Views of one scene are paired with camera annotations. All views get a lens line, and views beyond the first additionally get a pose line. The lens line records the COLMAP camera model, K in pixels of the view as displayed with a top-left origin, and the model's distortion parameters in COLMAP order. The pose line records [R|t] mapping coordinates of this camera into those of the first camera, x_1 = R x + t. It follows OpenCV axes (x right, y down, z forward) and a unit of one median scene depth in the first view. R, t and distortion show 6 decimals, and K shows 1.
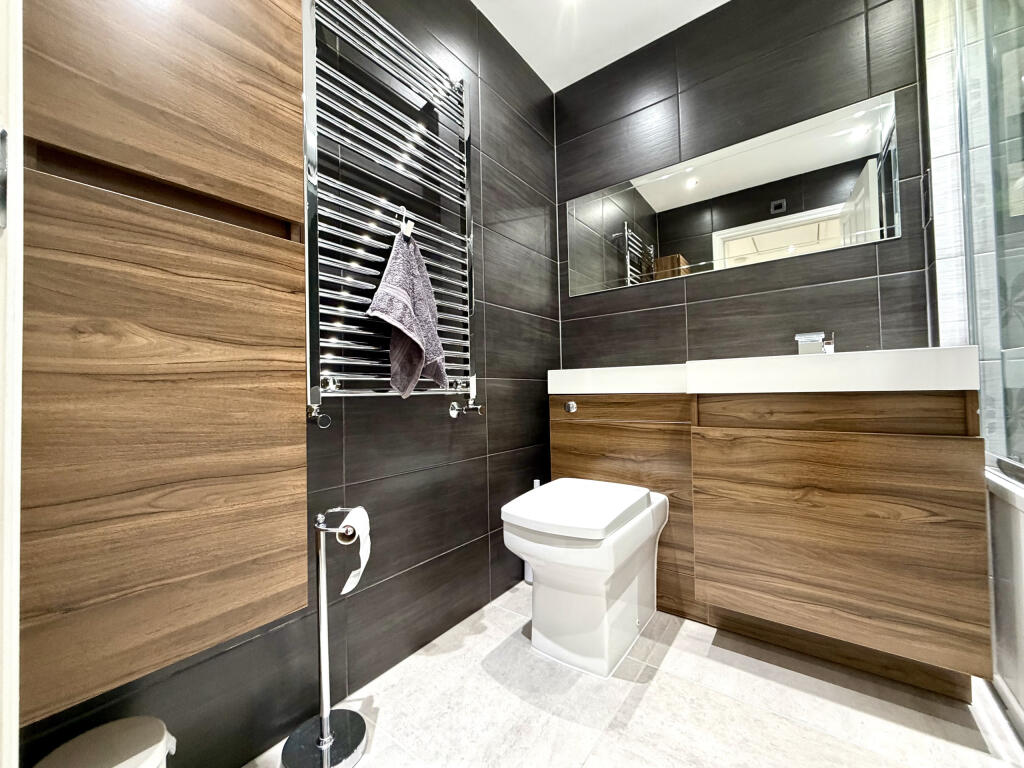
lens RADIAL K [[408.1, 0, 508.8], [0, 408.1, 384.6], [0, 0, 1]] dist [-0.000488, 0.000249]
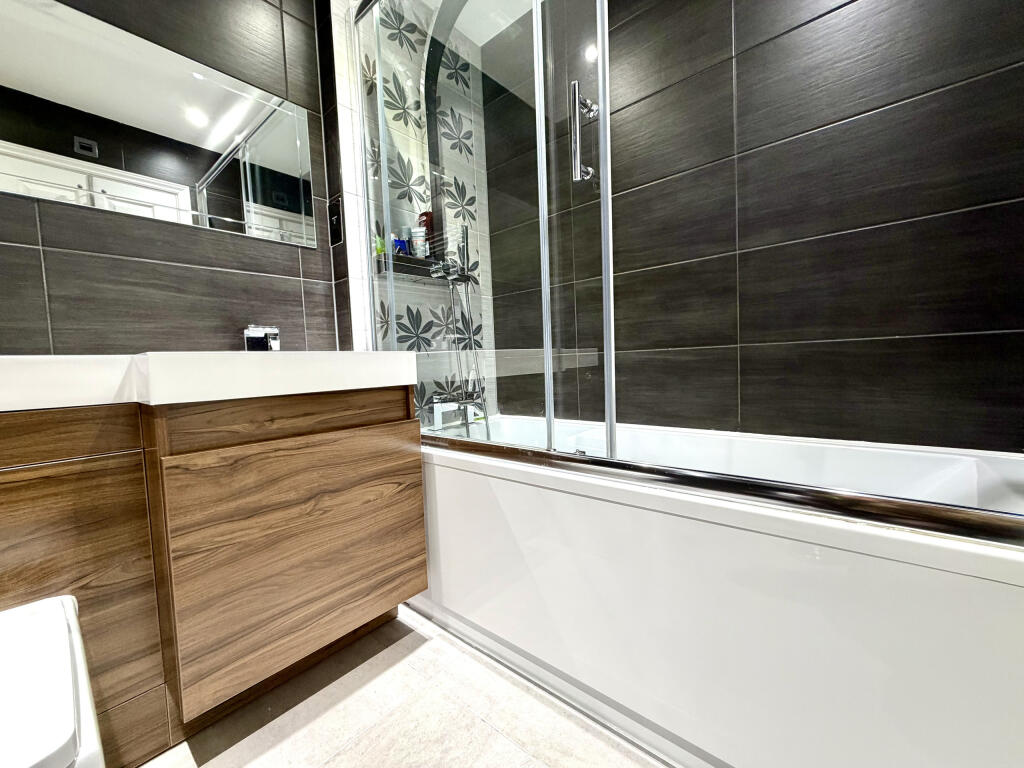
lens RADIAL K [[408.1, 0, 508.8], [0, 408.1, 384.6], [0, 0, 1]] dist [-0.000488, 0.000249]
pose [[0.066125, -0.035369, 0.997184, -0.141458], [0.021373, 0.999193, 0.034023, -0.019367], [-0.997582, 0.019063, 0.066828, 0.460532]]
